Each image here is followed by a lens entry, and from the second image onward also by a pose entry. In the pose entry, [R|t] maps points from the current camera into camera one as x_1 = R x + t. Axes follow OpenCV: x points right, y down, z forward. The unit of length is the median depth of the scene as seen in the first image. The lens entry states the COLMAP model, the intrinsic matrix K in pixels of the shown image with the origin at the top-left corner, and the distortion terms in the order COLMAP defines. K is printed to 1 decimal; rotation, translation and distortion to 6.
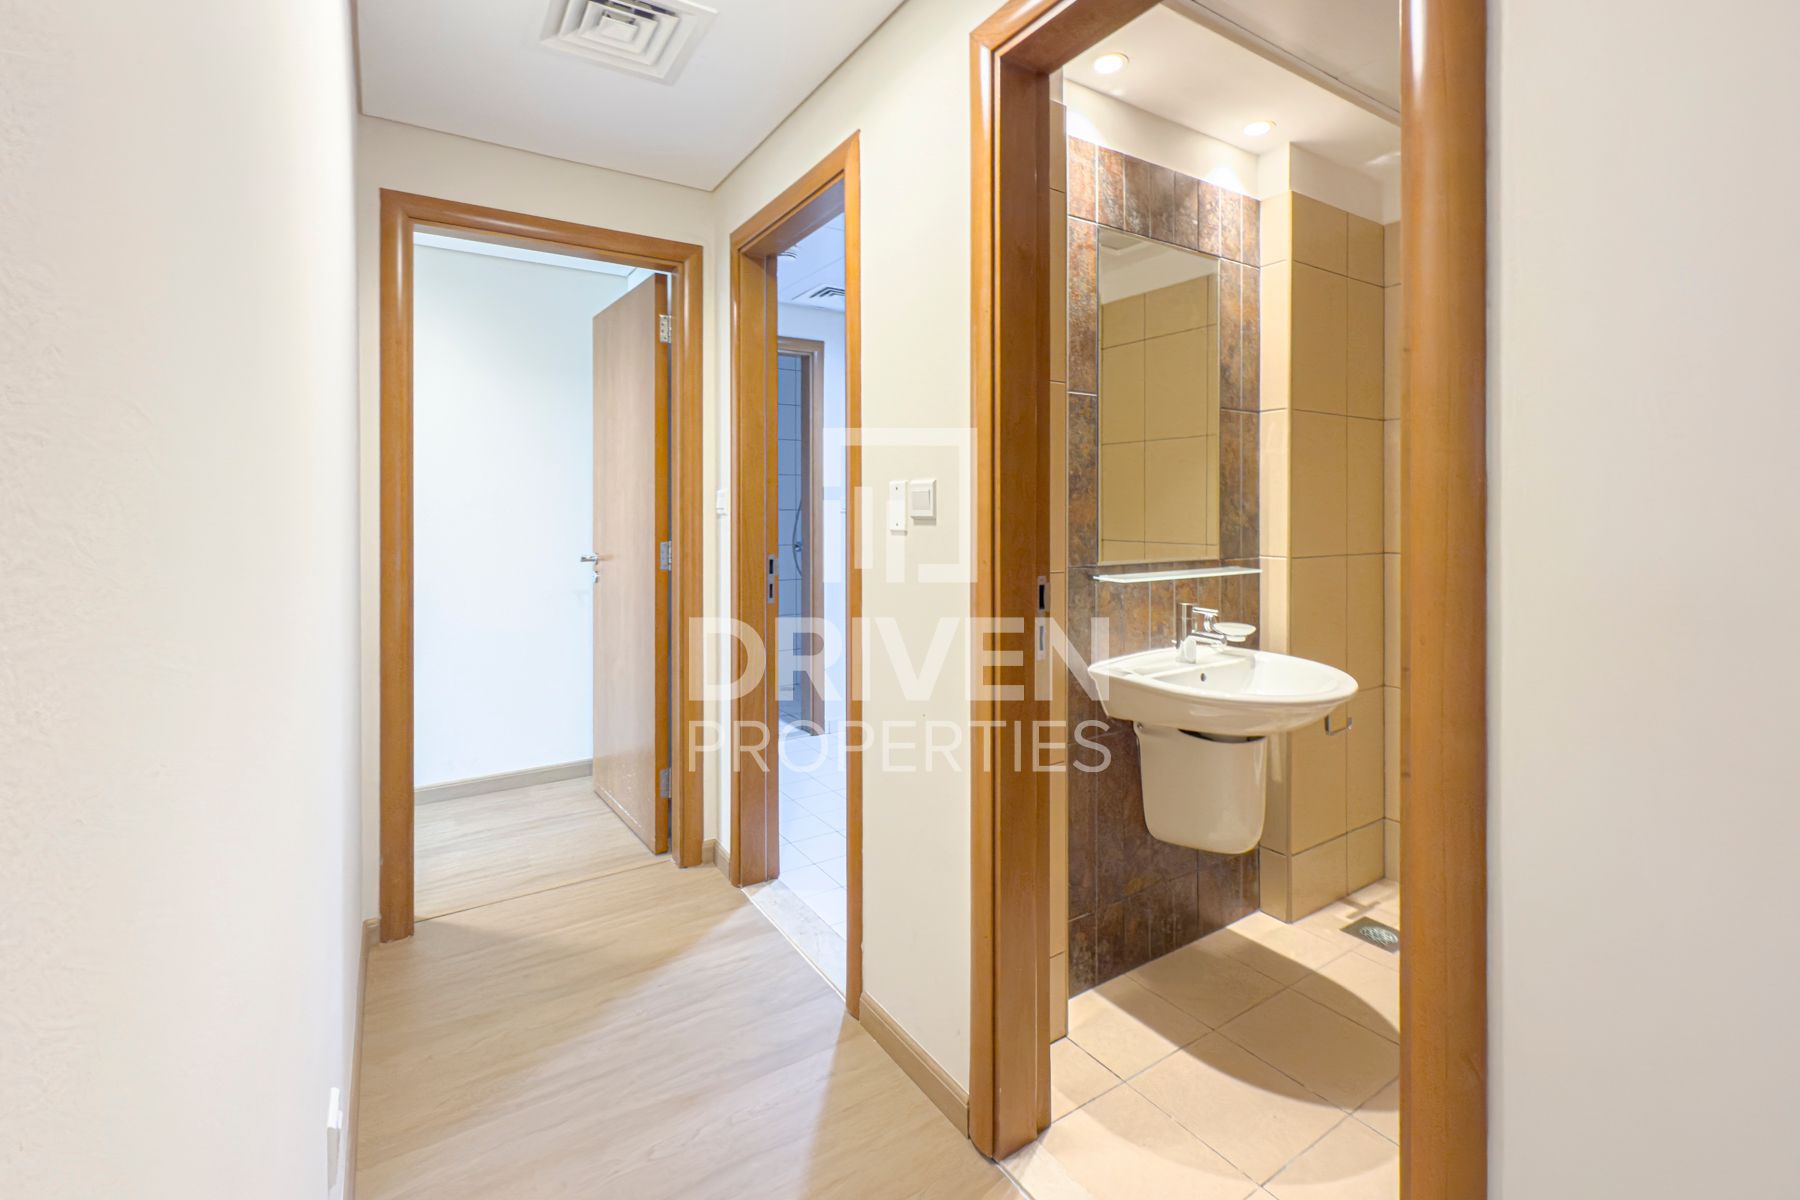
lens RADIAL K [[777.2, 0, 872.8], [0, 777.2, 494.9], [0, 0, 1]] dist [-0.000959, -0.000089]
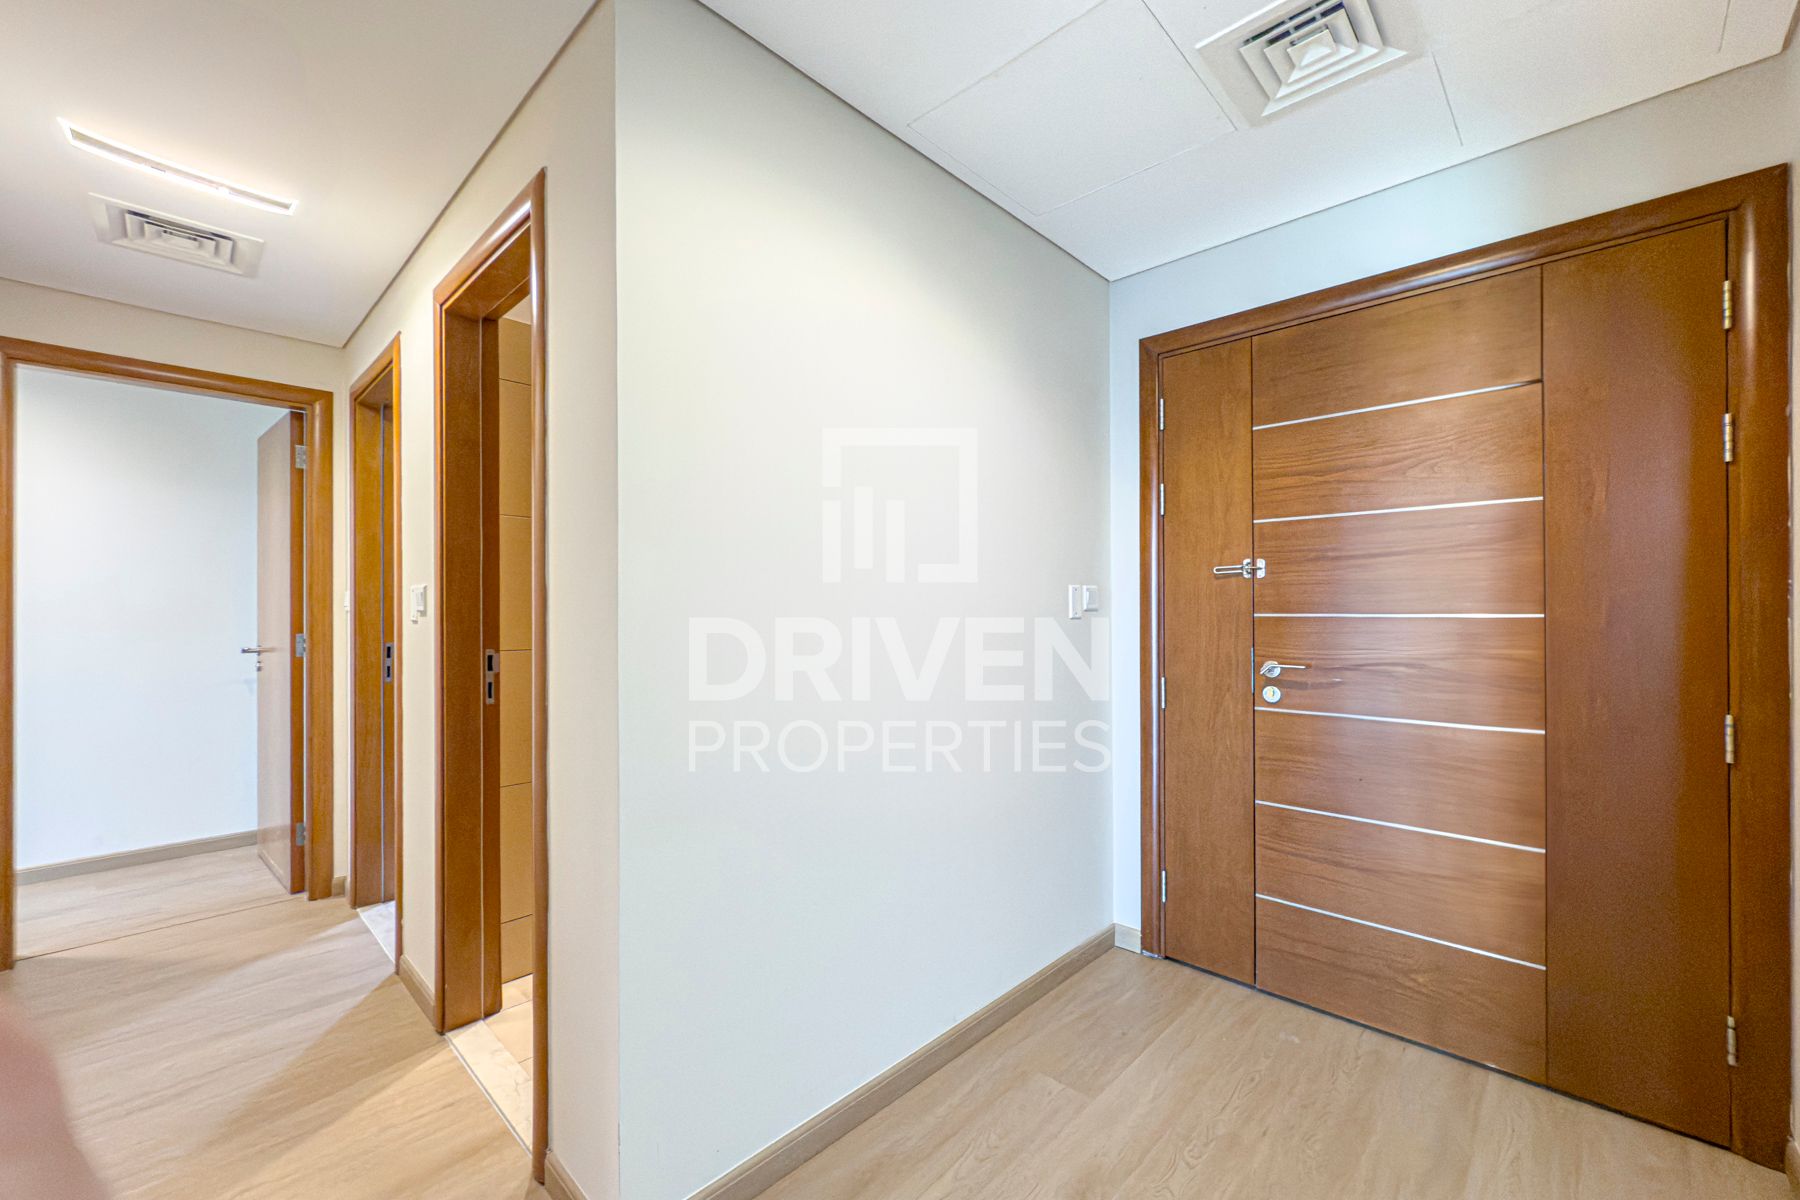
lens RADIAL K [[722.5, 0, 900.0], [0, 722.5, 600.0], [0, 0, 1]] dist [-0.000529, 0.000130]
pose [[0.969828, 0.005871, 0.243718, 0.524118], [-0.006341, 0.999979, 0.001145, 0.001287], [-0.243706, -0.002656, 0.969846, -0.454876]]
